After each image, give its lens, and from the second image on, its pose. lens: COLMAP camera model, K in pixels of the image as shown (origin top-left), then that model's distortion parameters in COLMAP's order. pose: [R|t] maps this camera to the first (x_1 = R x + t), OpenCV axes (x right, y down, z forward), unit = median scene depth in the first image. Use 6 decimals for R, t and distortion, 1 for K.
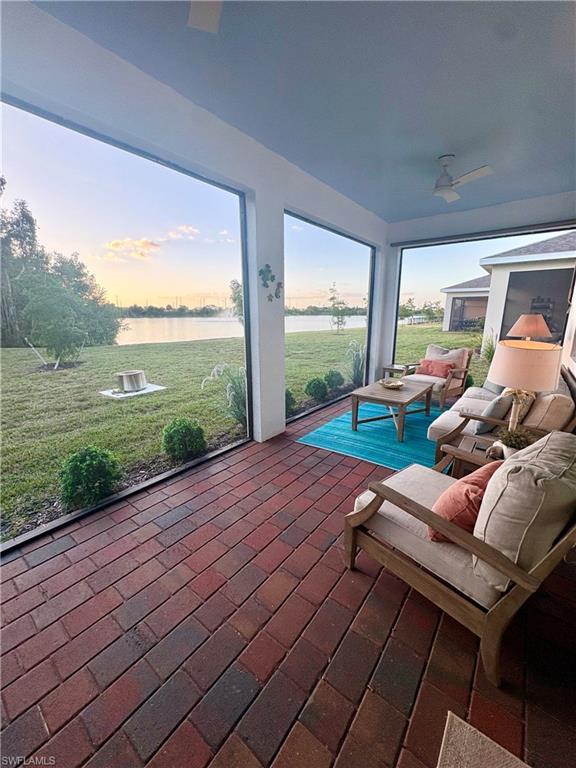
lens RADIAL K [[306.8, 0, 288.3], [0, 306.8, 384.1], [0, 0, 1]] dist [0.000725, 0.000087]
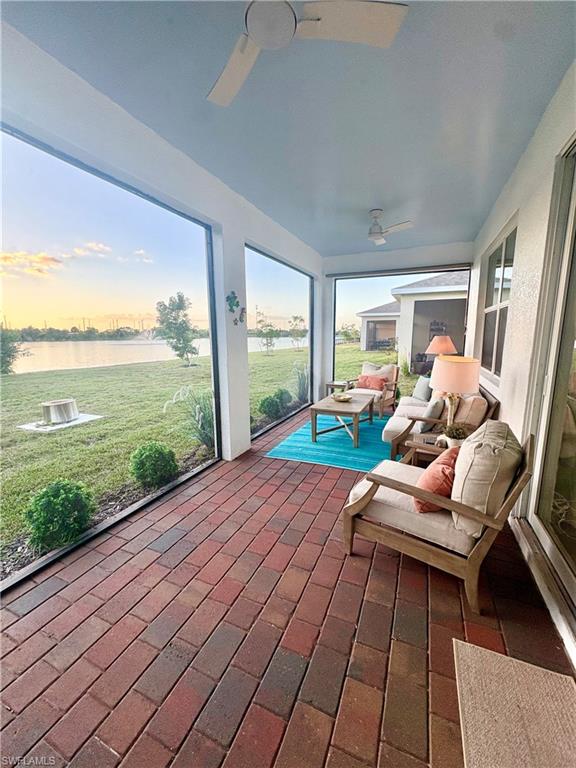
lens RADIAL K [[306.8, 0, 289.7], [0, 306.8, 383.5], [0, 0, 1]] dist [0.000725, 0.000087]
pose [[0.970331, -0.042739, 0.237974, -0.176590], [0.059409, 0.996223, -0.063322, 0.013515], [-0.234368, 0.075582, 0.969205, -0.076642]]
